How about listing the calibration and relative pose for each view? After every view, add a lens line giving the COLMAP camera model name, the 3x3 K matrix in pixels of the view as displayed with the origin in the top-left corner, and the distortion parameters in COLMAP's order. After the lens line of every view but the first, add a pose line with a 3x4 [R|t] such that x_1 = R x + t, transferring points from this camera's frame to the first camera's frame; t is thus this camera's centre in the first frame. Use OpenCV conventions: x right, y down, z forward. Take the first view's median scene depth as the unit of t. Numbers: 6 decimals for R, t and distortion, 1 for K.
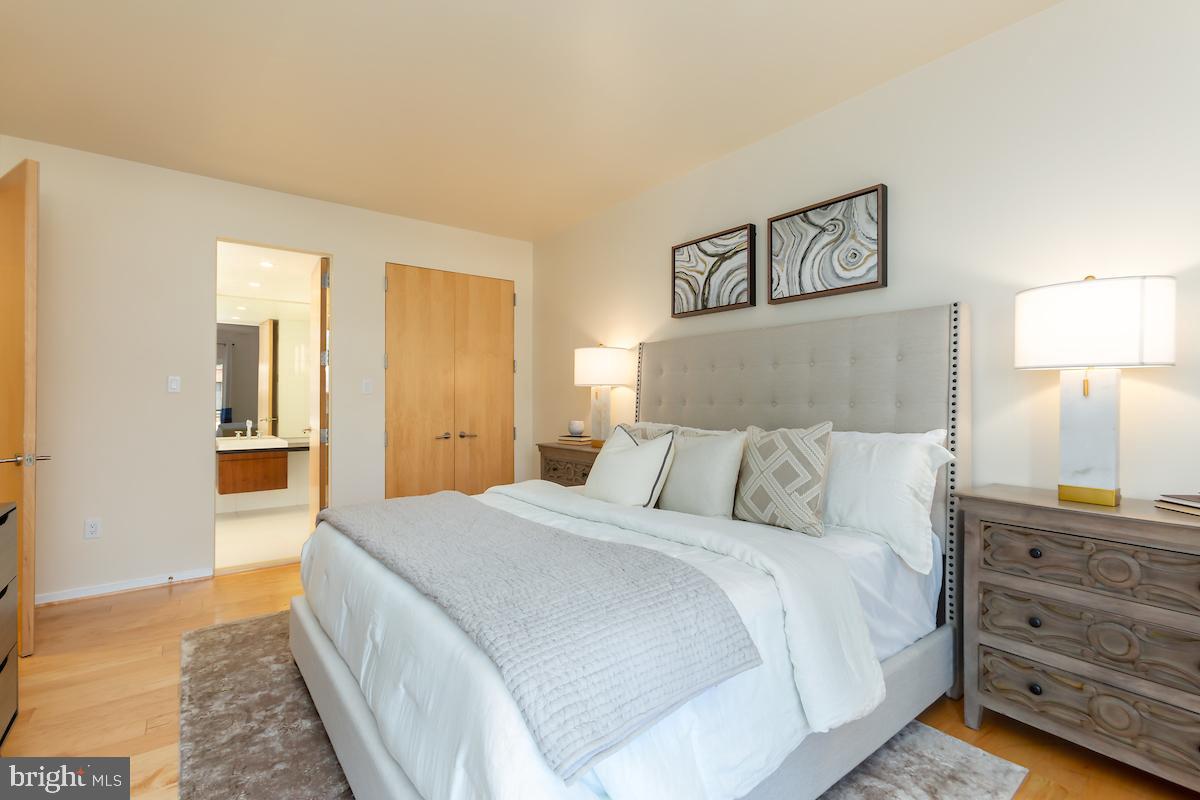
lens RADIAL K [[540.1, 0, 600.0], [0, 540.1, 400.0], [0, 0, 1]] dist [-0.000540, -0.000013]
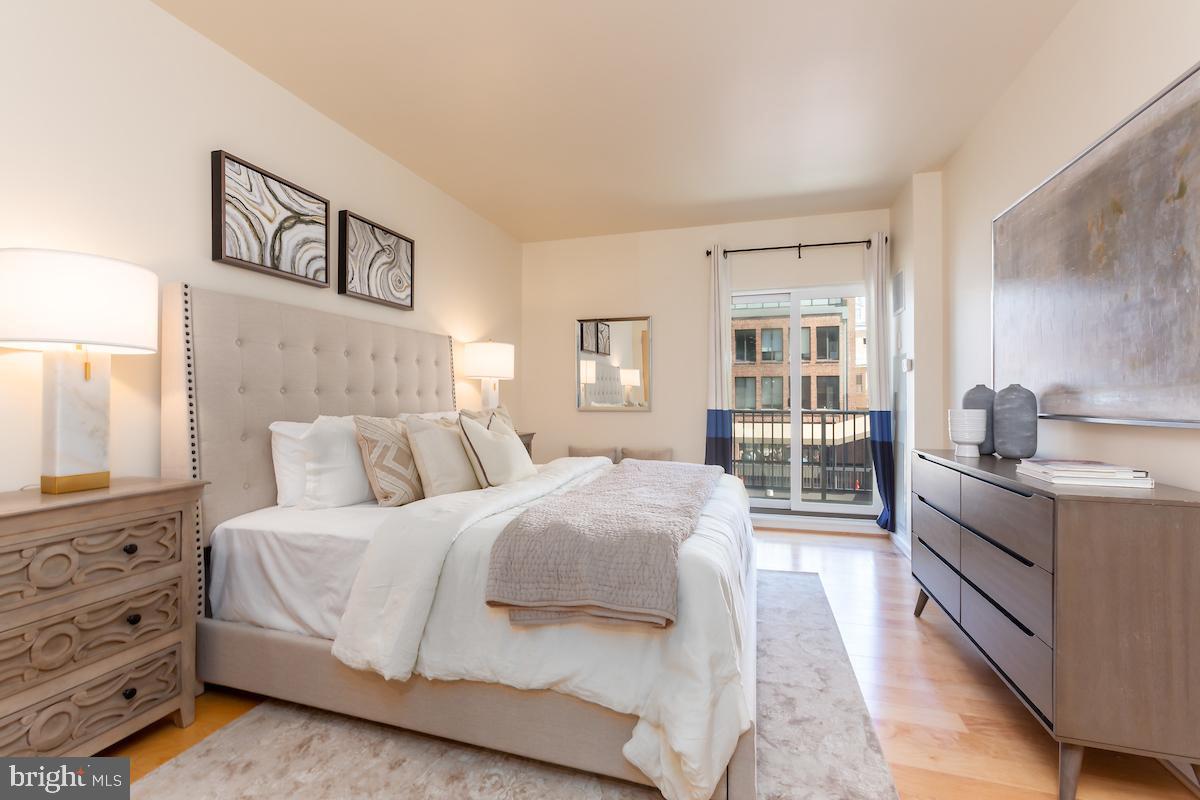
lens RADIAL K [[540.1, 0, 600.0], [0, 540.1, 400.0], [0, 0, 1]] dist [-0.000540, -0.000013]
pose [[-0.575195, -0.002241, 0.818013, -0.741194], [-0.002606, 0.999996, 0.000907, 0.017925], [-0.818012, -0.001610, -0.575198, 1.116367]]
